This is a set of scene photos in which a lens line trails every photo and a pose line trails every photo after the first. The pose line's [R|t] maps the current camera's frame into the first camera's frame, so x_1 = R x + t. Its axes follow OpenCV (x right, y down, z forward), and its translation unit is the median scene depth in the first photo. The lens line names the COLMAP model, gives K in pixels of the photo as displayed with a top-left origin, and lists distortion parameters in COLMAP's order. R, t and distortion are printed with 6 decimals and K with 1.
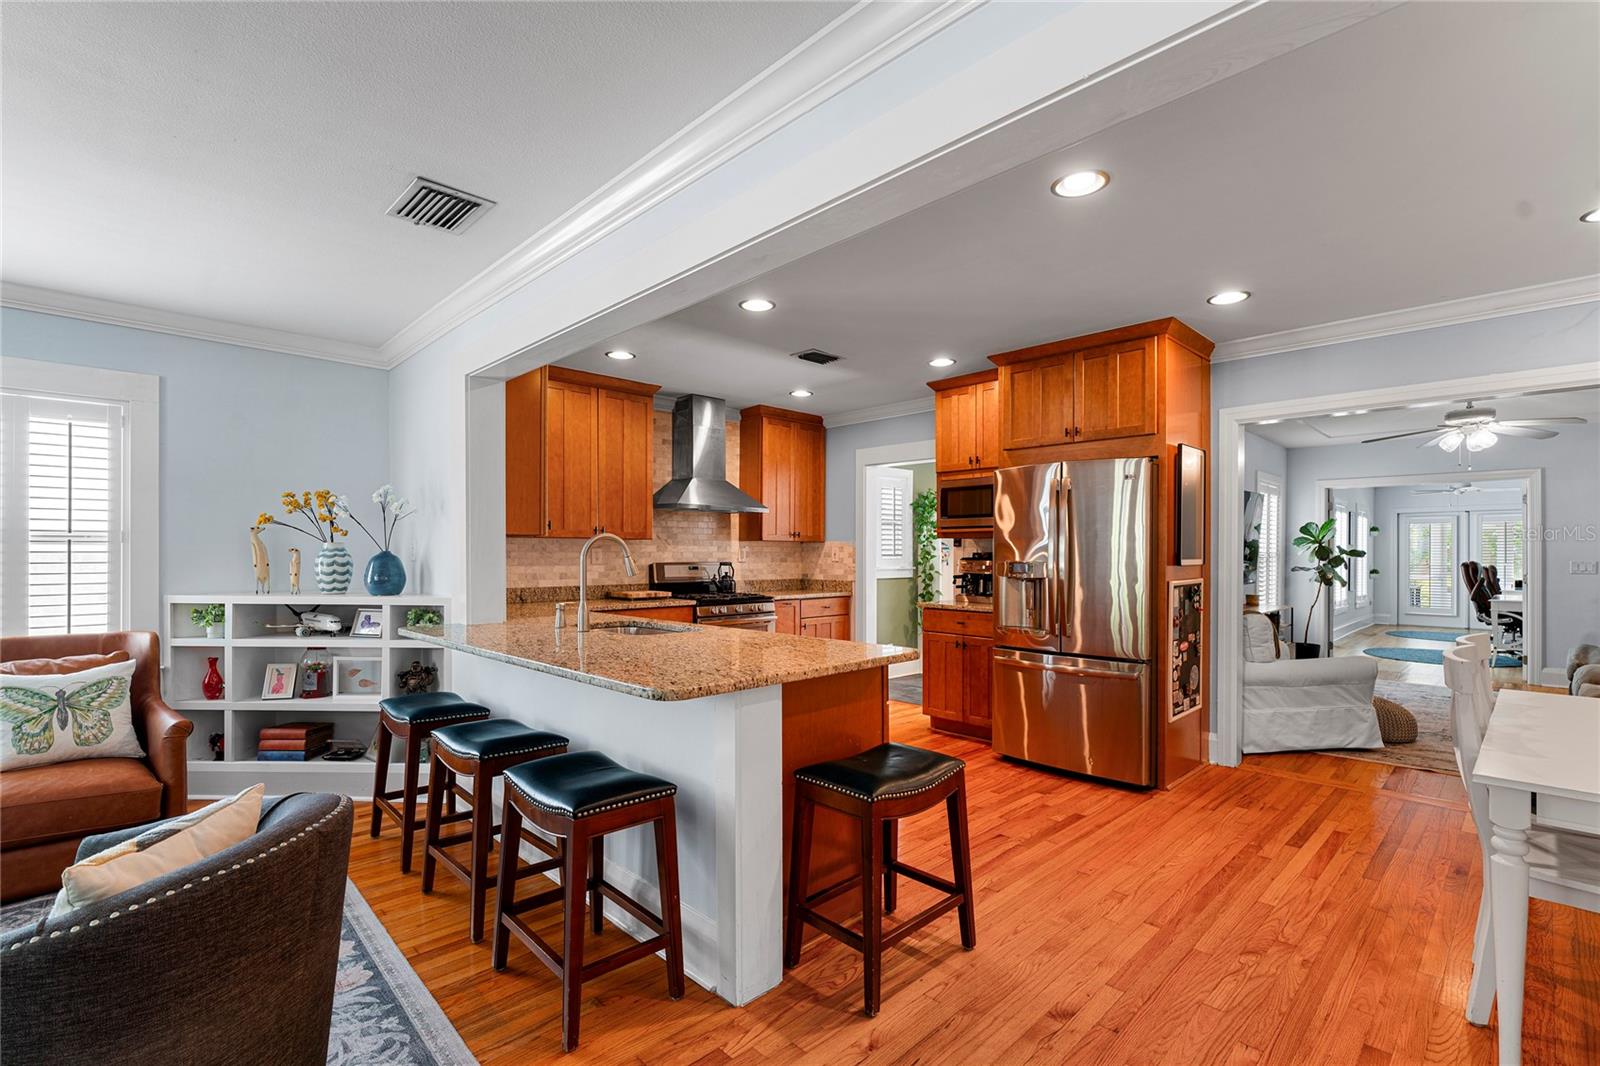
lens RADIAL K [[720.1, 0, 797.6], [0, 720.1, 553.9], [0, 0, 1]] dist [-0.001985, -0.000798]
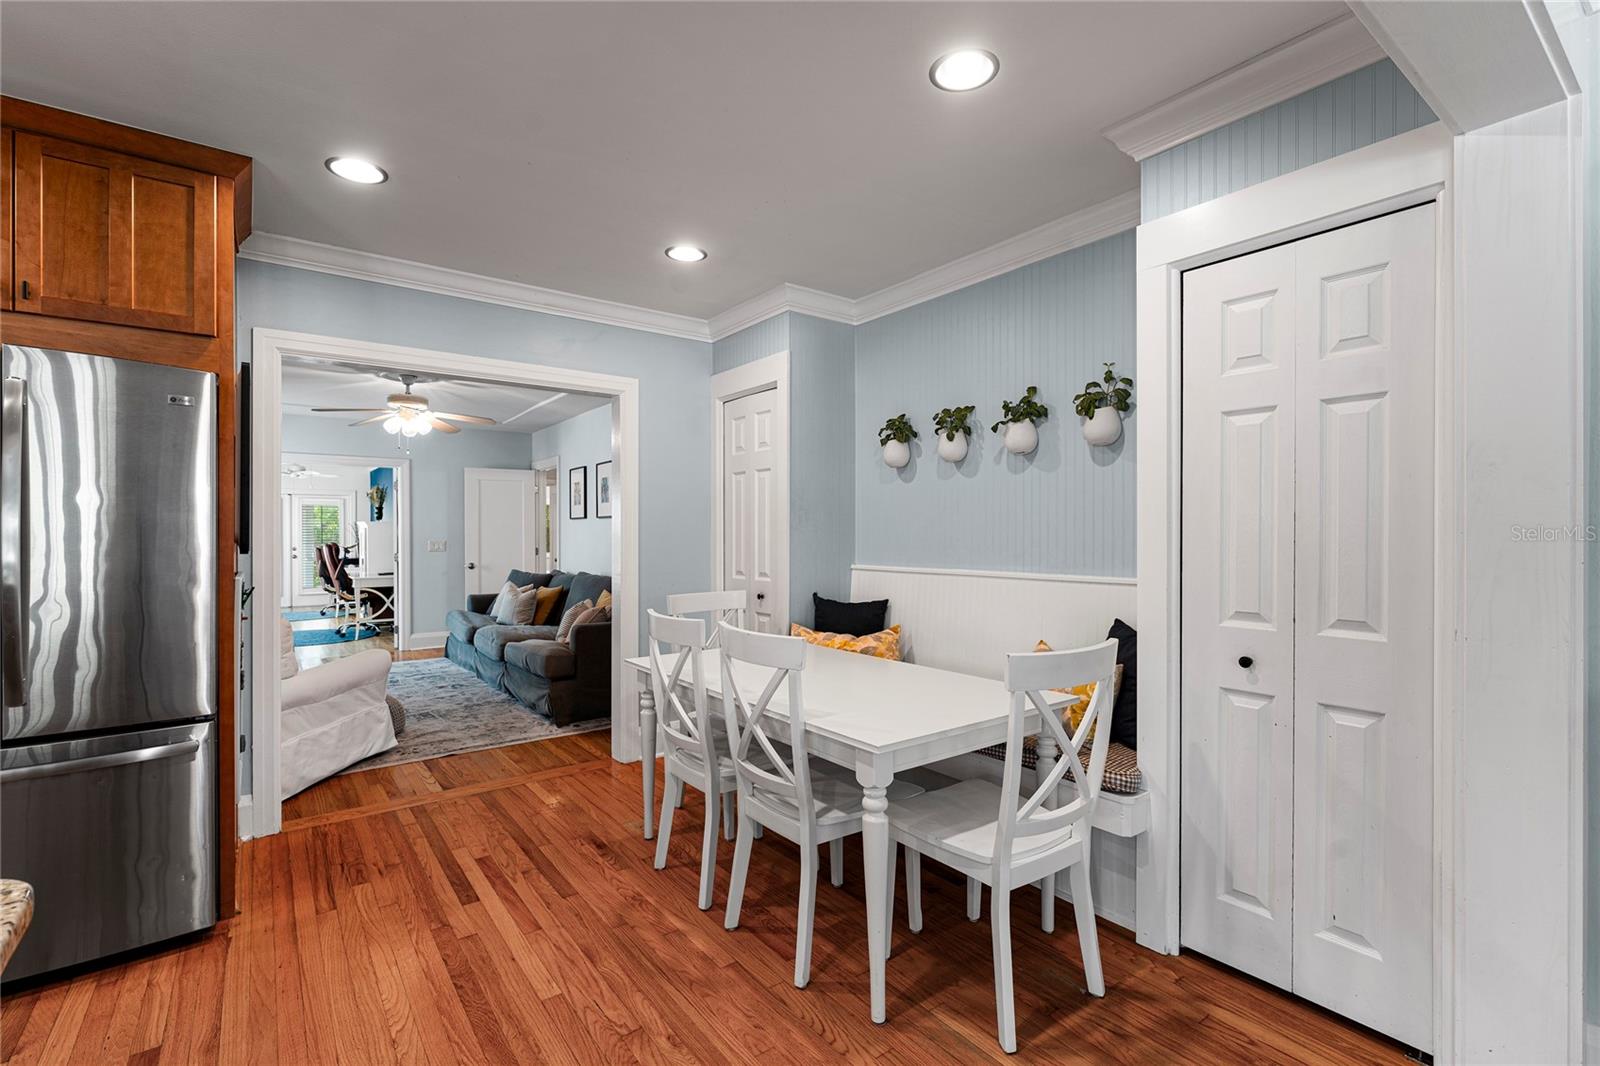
lens RADIAL K [[720.1, 0, 799.9], [0, 720.1, 536.4], [0, 0, 1]] dist [-0.001985, -0.000798]
pose [[0.124104, -0.003962, 0.992261, -0.039601], [0.003439, 0.999988, 0.003562, 0.000558], [-0.992263, 0.002970, 0.124116, 0.404657]]
